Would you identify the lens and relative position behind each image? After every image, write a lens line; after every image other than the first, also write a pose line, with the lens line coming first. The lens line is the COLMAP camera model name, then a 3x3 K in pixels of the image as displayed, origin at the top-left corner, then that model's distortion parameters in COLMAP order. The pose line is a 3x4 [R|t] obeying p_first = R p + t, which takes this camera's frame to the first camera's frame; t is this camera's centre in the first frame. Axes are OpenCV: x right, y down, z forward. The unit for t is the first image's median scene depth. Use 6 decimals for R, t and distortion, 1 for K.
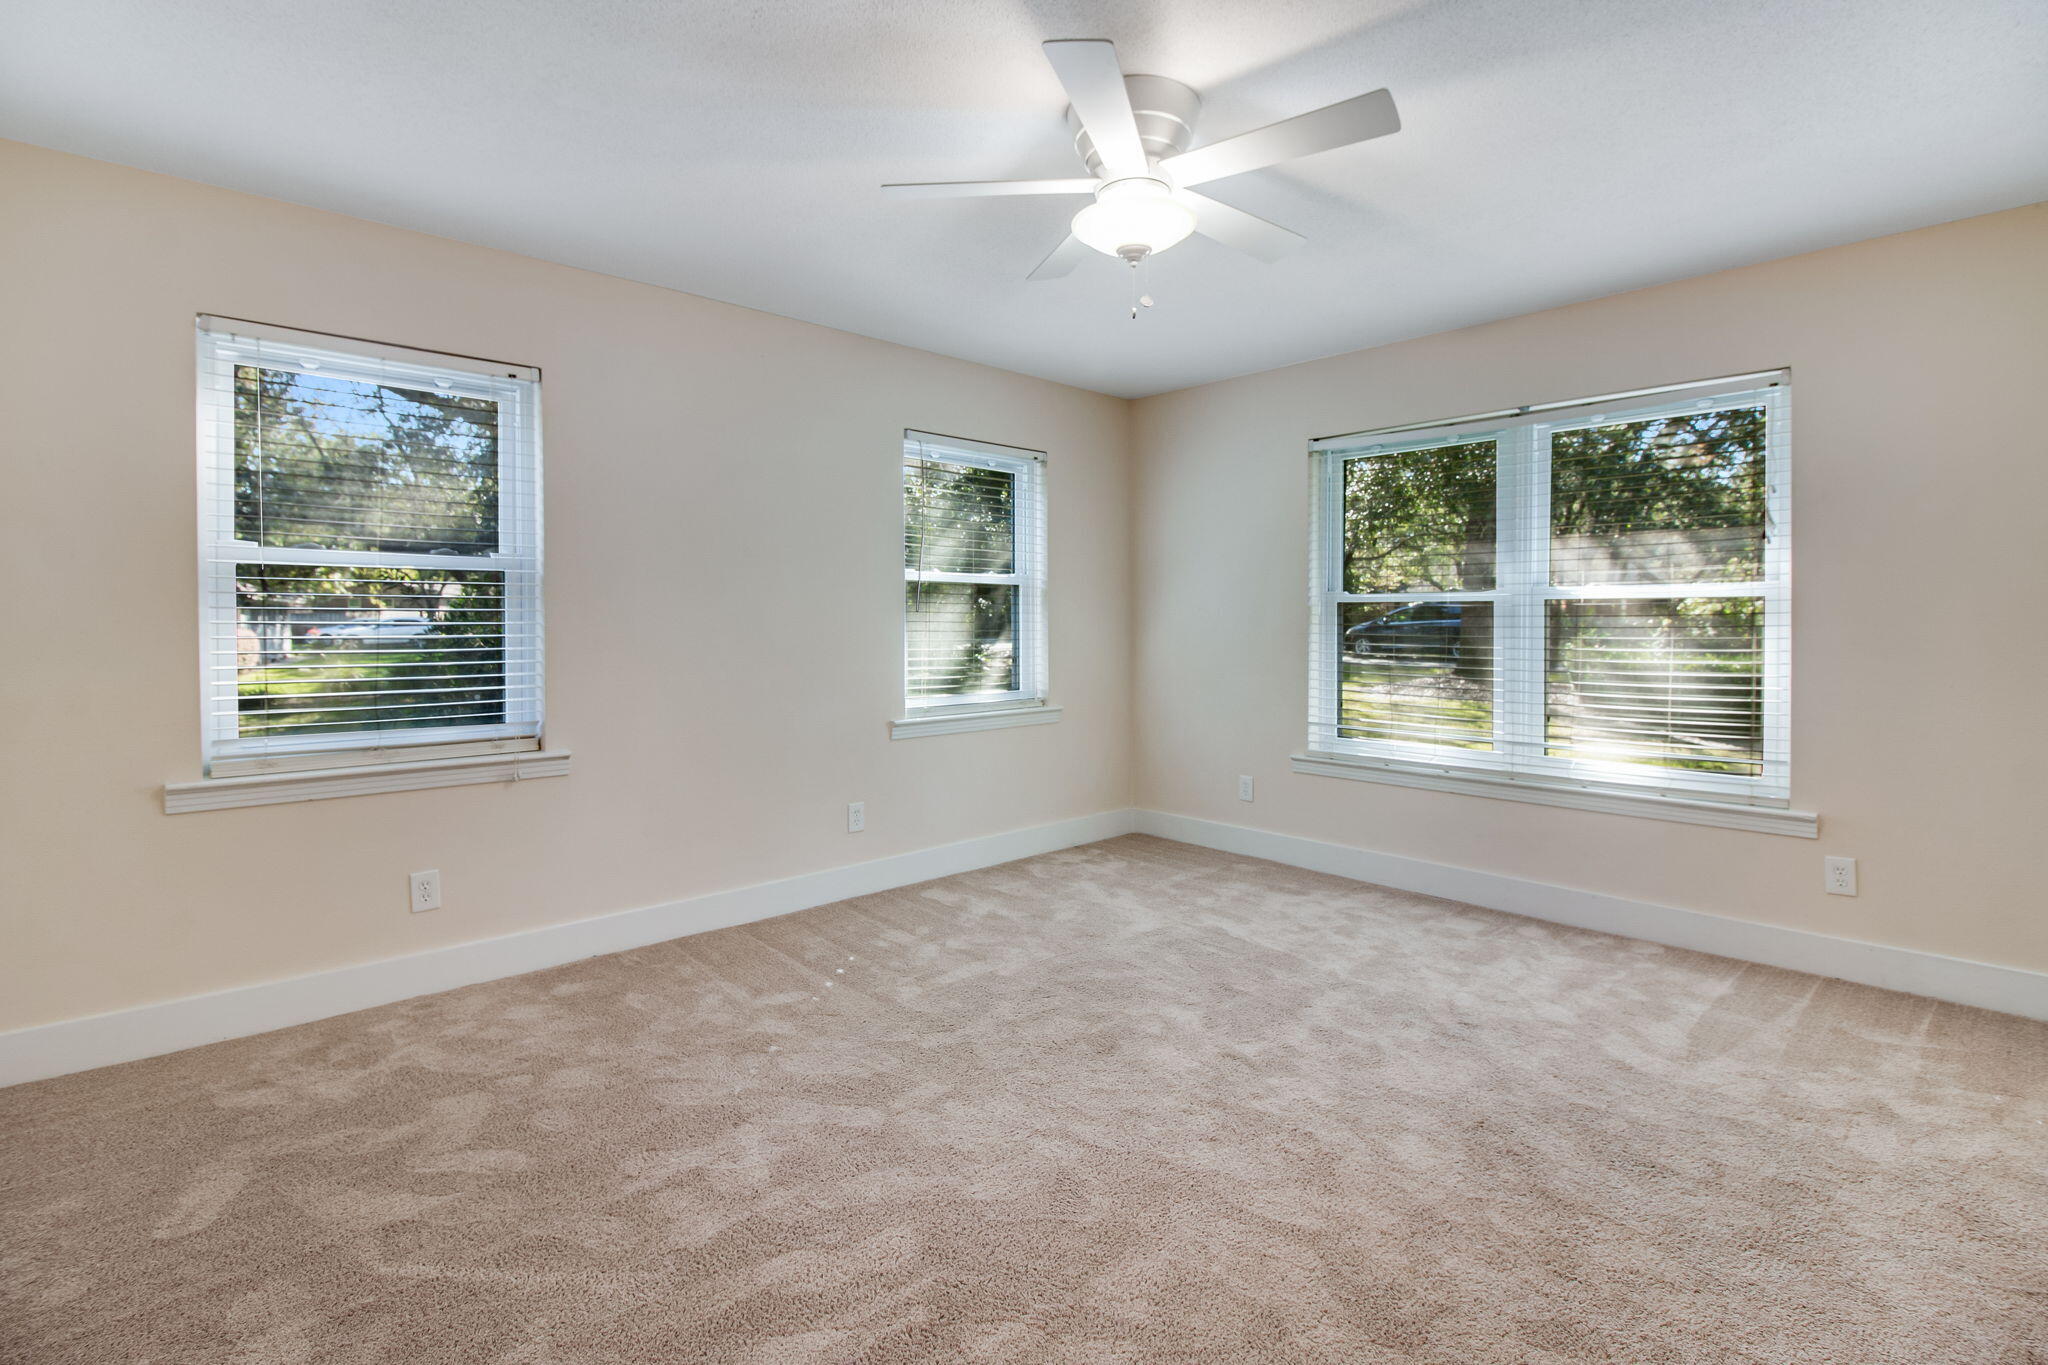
lens RADIAL K [[940.3, 0, 1024.9], [0, 940.3, 646.4], [0, 0, 1]] dist [-0.000049, -0.017271]
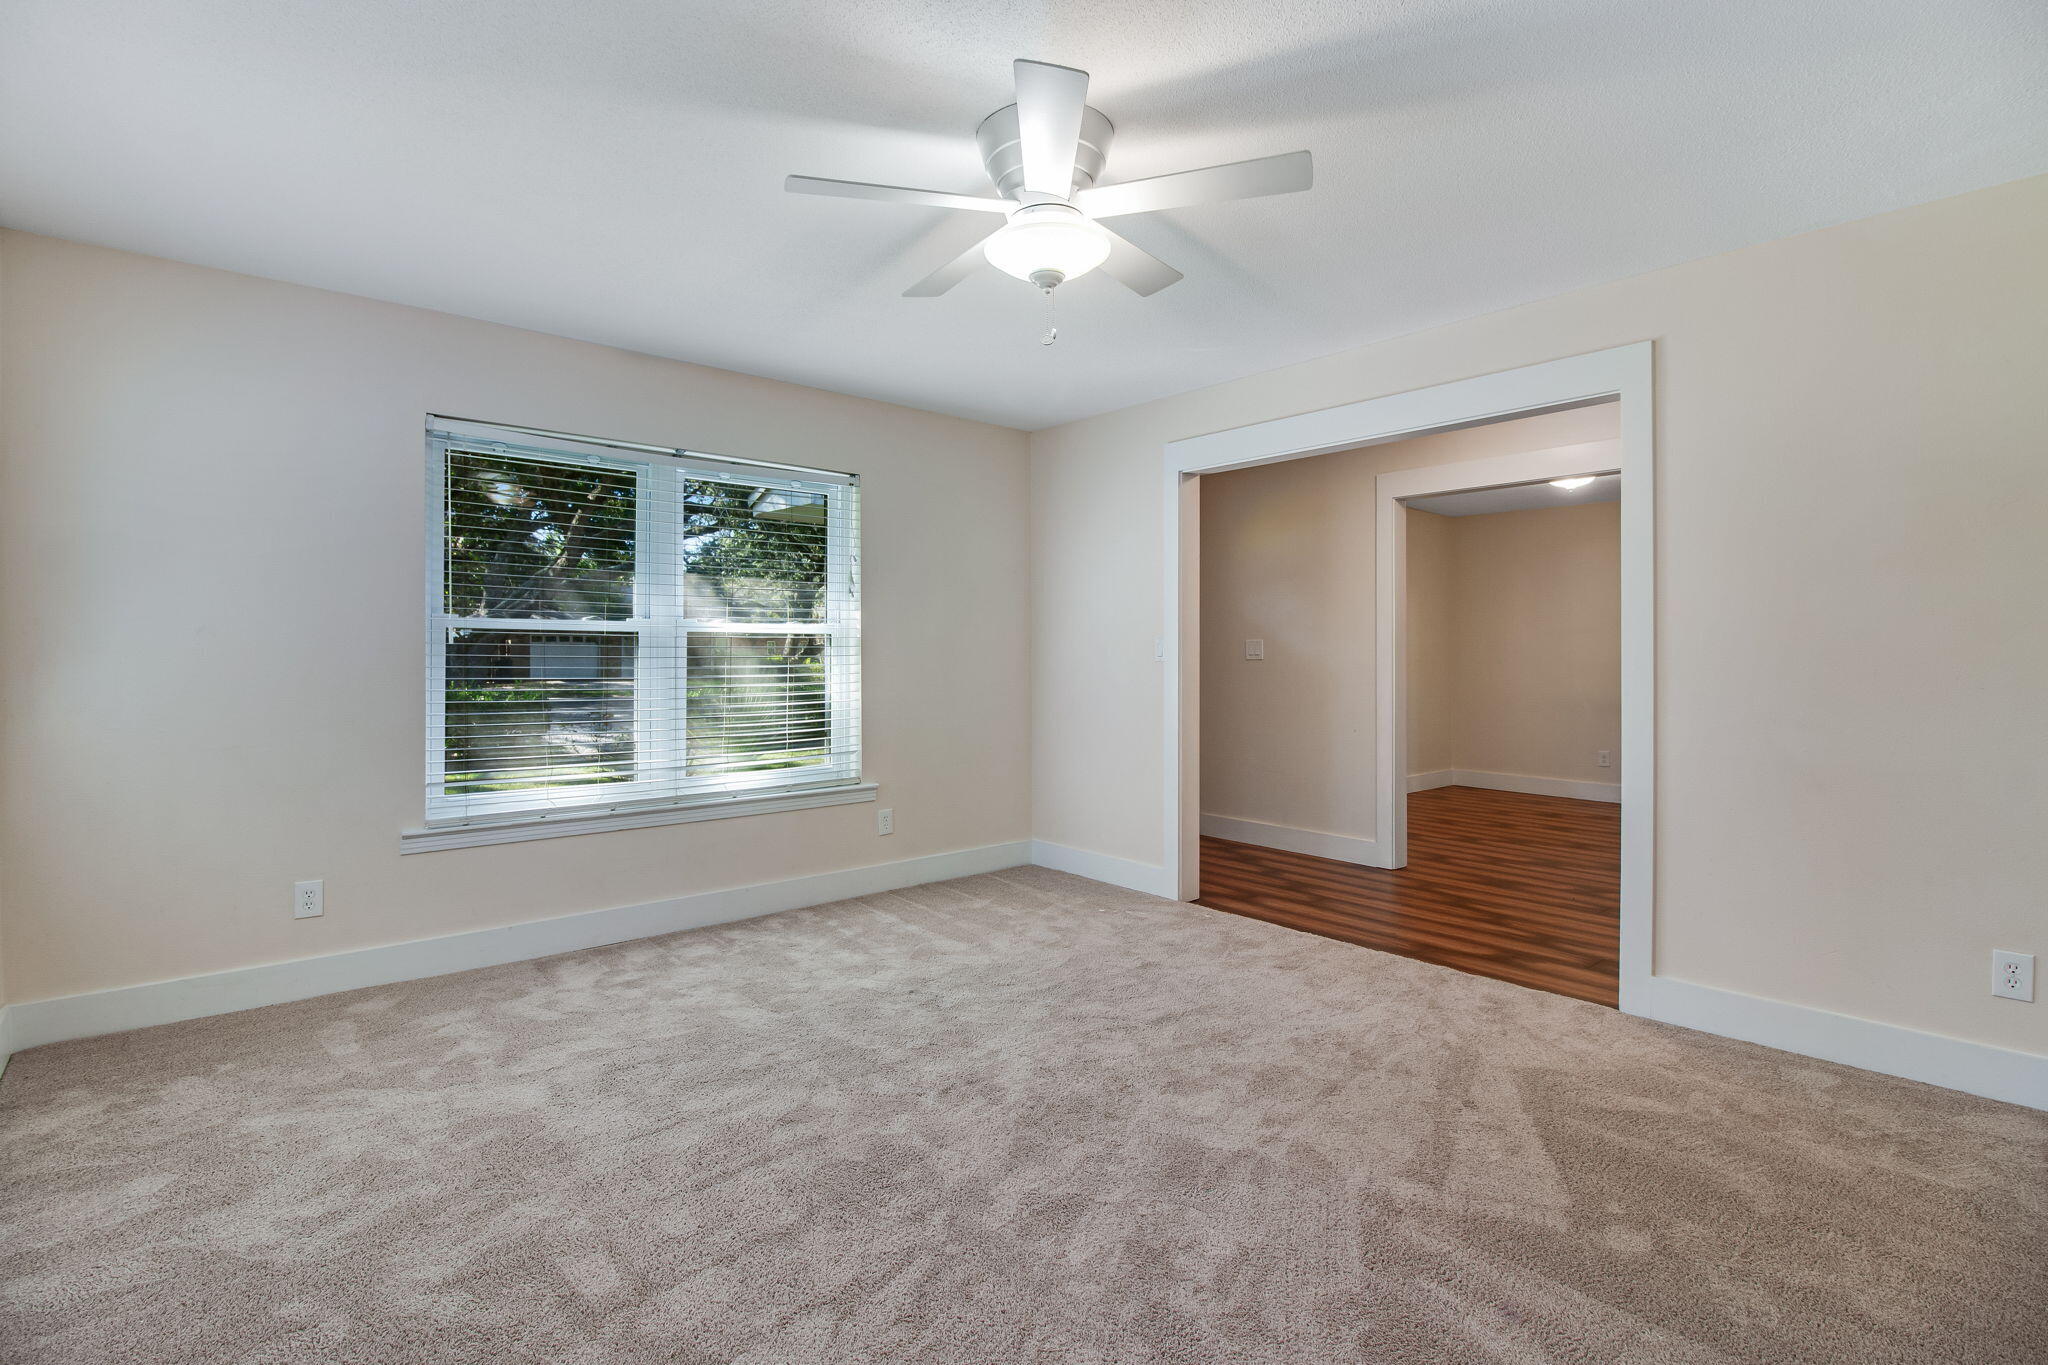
lens RADIAL K [[961.6, 0, 1012.2], [0, 961.6, 655.0], [0, 0, 1]] dist [0.001507, -0.017517]
pose [[0.033297, -0.008771, 0.999407, -0.579035], [0.014760, 0.999857, 0.008284, -0.029226], [-0.999337, 0.014476, 0.033422, 0.629565]]
